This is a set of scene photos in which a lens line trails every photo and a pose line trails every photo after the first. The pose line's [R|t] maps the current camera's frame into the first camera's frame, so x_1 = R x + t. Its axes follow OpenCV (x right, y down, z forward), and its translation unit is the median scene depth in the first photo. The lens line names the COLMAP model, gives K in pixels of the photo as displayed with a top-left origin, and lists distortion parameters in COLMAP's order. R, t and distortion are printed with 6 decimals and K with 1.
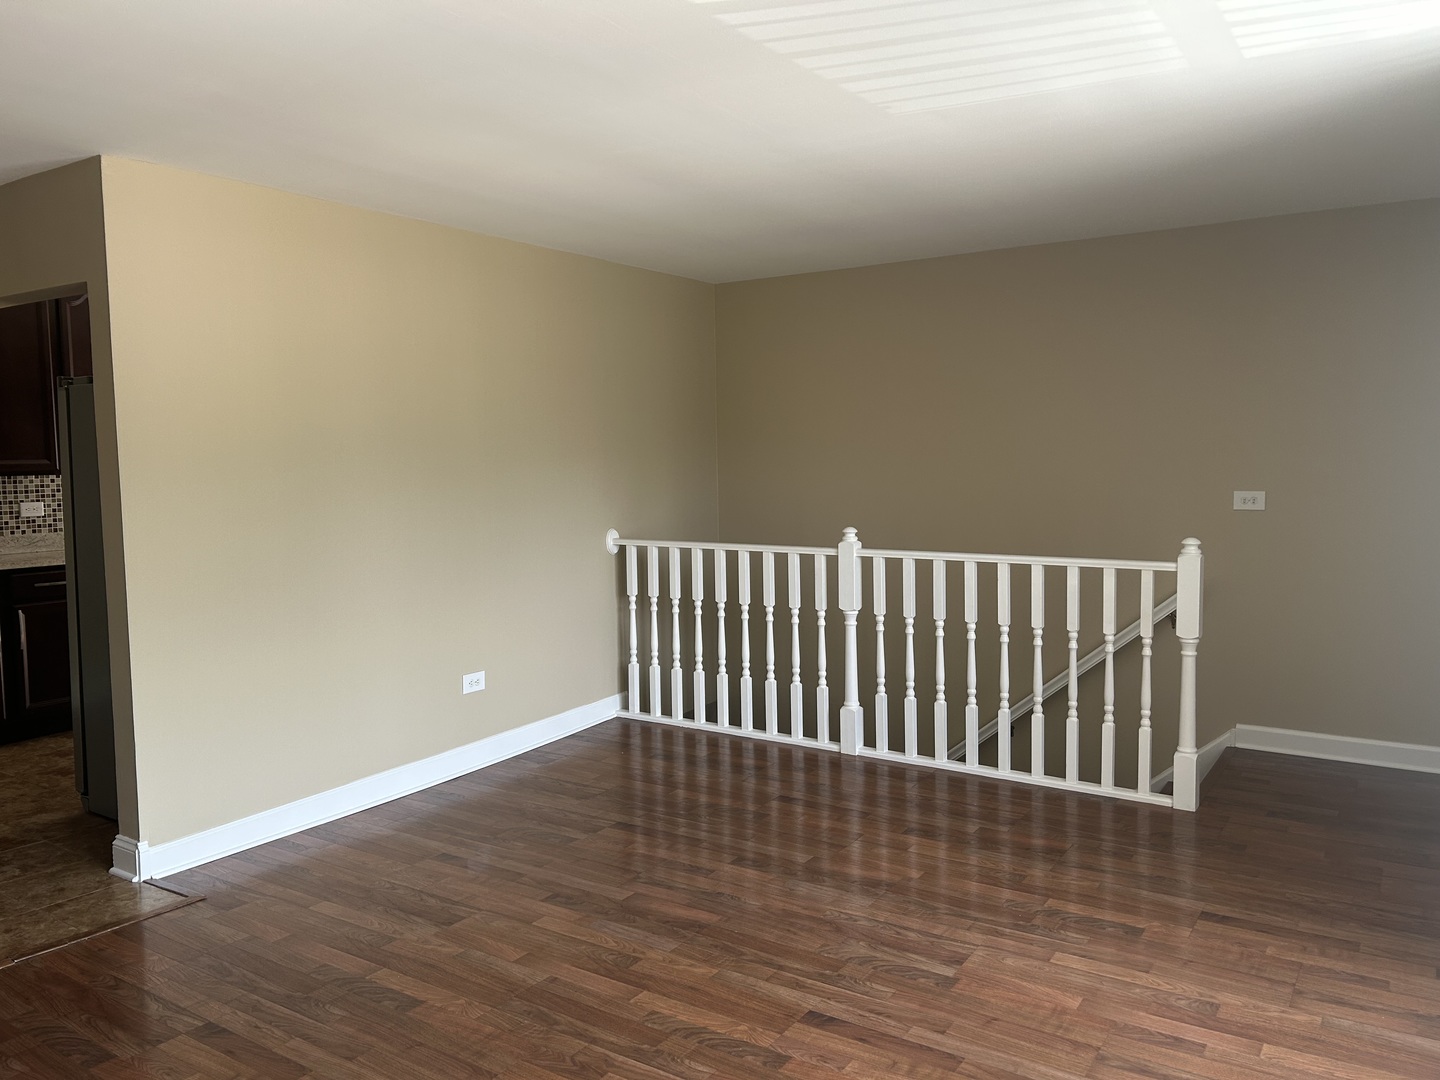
lens RADIAL K [[1087.9, 0, 720.0], [0, 1087.9, 540.0], [0, 0, 1]] dist [0.060492, -0.056657]
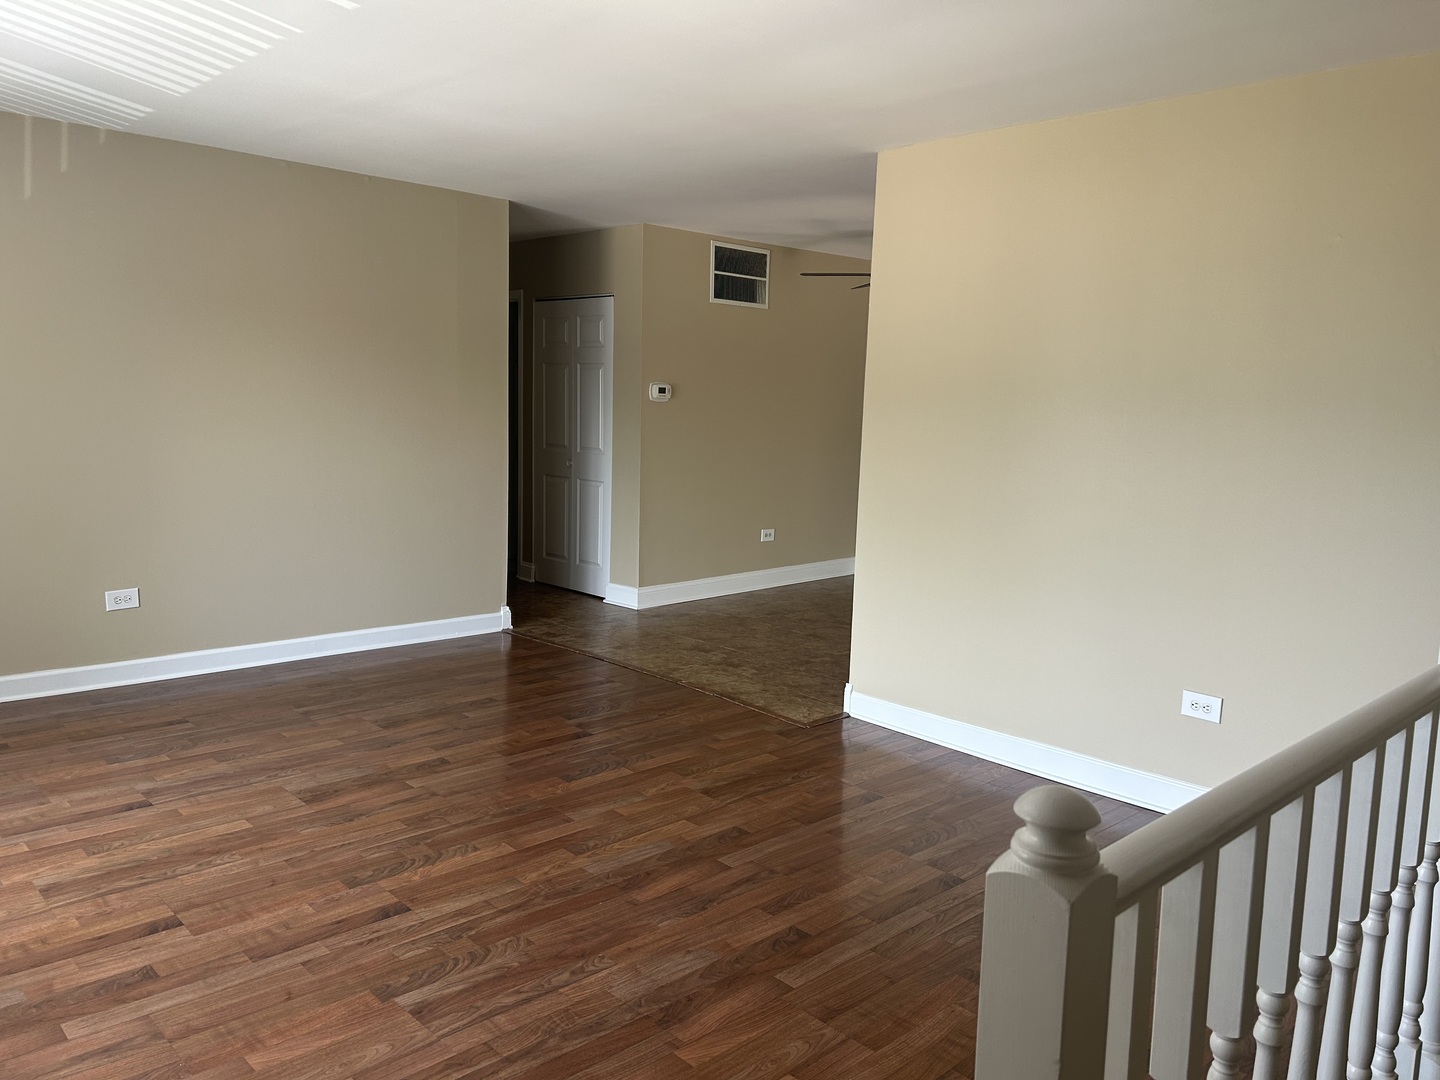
lens RADIAL K [[1087.9, 0, 720.0], [0, 1087.9, 540.0], [0, 0, 1]] dist [0.060492, -0.056657]
pose [[-0.221393, 0.139896, -0.965098, 0.899273], [-0.107628, 0.980106, 0.166761, -0.113709], [0.969227, 0.140791, -0.201931, 1.330266]]
